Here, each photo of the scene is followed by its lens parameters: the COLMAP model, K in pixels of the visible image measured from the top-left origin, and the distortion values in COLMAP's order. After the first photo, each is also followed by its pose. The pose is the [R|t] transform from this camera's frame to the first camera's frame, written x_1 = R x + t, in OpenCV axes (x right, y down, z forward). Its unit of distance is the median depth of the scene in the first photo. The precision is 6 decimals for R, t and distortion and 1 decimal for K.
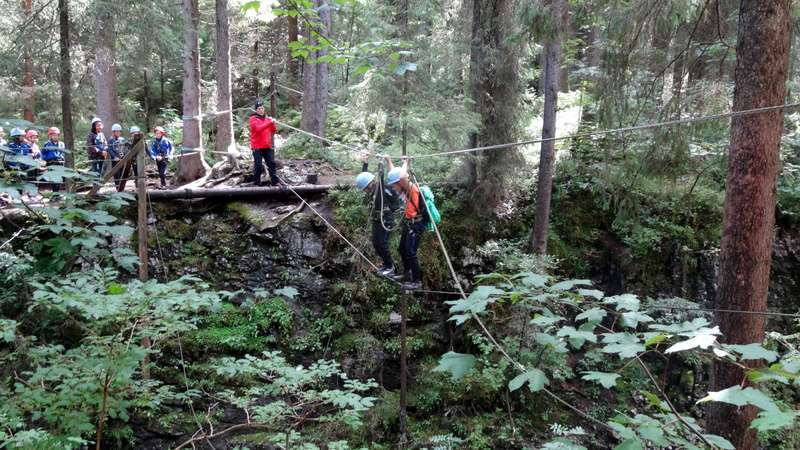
lens RADIAL K [[690.7, 0, 401.8], [0, 690.7, 227.2], [0, 0, 1]] dist [0.012720, 0.019483]
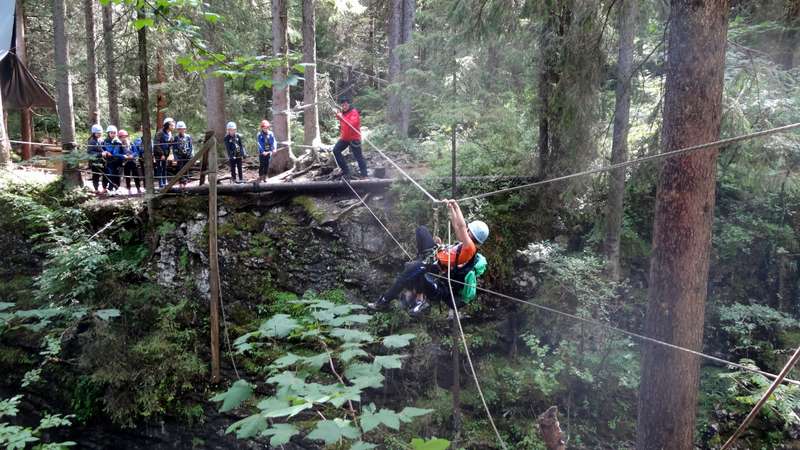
lens RADIAL K [[690.7, 0, 402.3], [0, 690.7, 227.3], [0, 0, 1]] dist [0.012720, 0.019483]
pose [[0.977861, 0.015764, -0.208660, 0.123936], [-0.010813, 0.999633, 0.024851, -0.016741], [0.208975, -0.022044, 0.977672, 0.023850]]
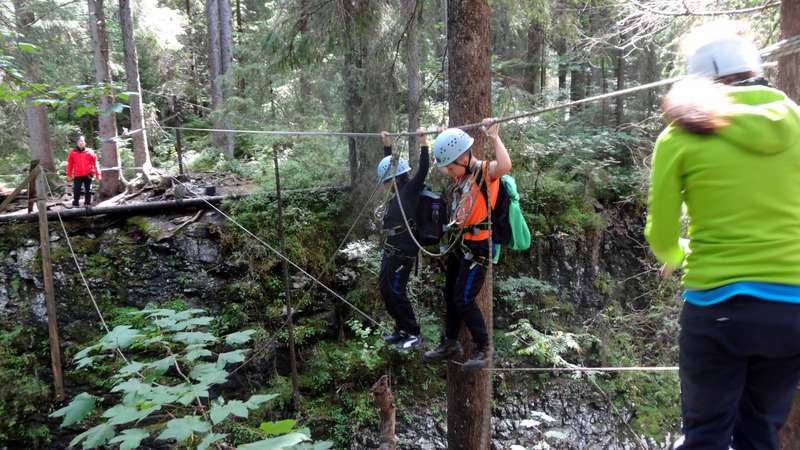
lens RADIAL K [[589.6, 0, 397.9], [0, 589.6, 229.9], [0, 0, 1]] dist [0.003706, 0.005979]
pose [[0.996446, -0.059216, 0.059913, 0.122097], [0.057775, 0.998004, 0.025500, -0.014631], [-0.061303, -0.021948, 0.997878, 0.029511]]
